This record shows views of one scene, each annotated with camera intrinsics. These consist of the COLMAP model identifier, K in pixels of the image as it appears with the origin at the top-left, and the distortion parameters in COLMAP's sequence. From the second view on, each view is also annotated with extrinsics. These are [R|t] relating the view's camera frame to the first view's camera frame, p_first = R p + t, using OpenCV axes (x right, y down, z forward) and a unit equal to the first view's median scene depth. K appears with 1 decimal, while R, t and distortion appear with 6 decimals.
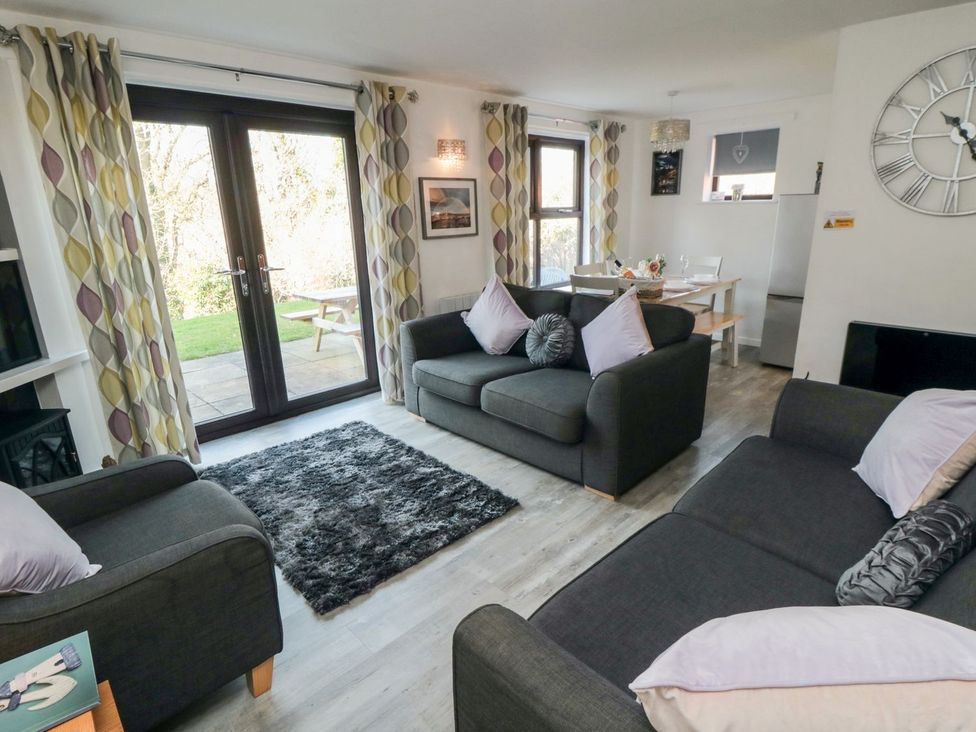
lens RADIAL K [[530.2, 0, 501.9], [0, 530.2, 368.0], [0, 0, 1]] dist [0.003351, -0.016980]
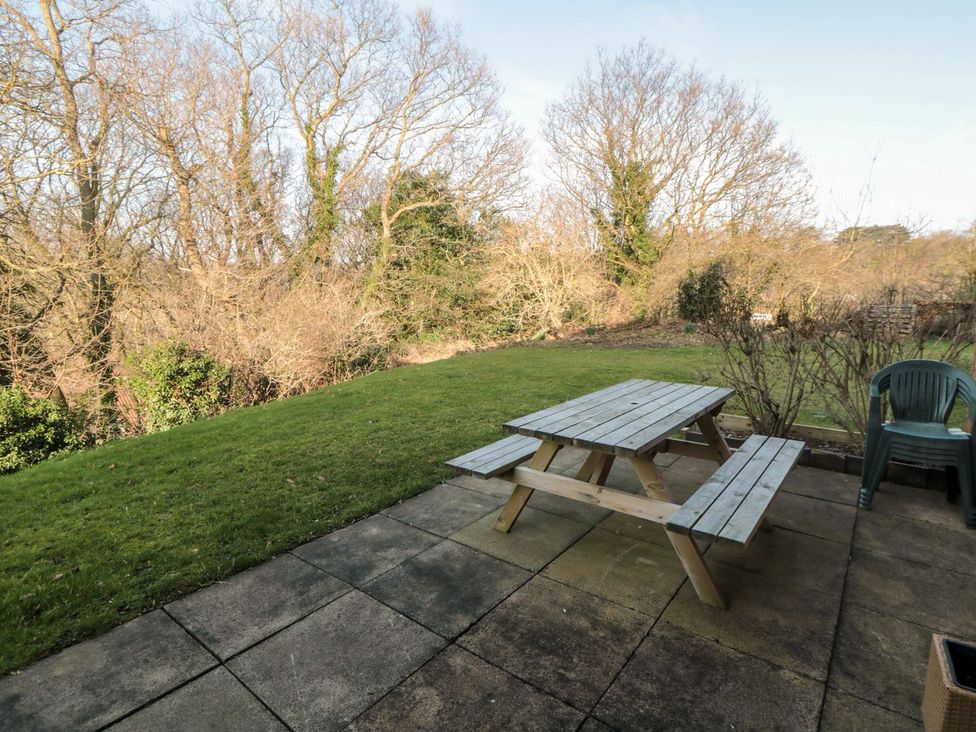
lens RADIAL K [[530.2, 0, 501.9], [0, 530.2, 368.0], [0, 0, 1]] dist [0.003351, -0.016980]
pose [[0.993830, -0.010854, 0.110386, -0.265723], [0.025555, 0.990833, -0.132651, -0.075987], [-0.107934, 0.134653, 0.984997, 0.329347]]
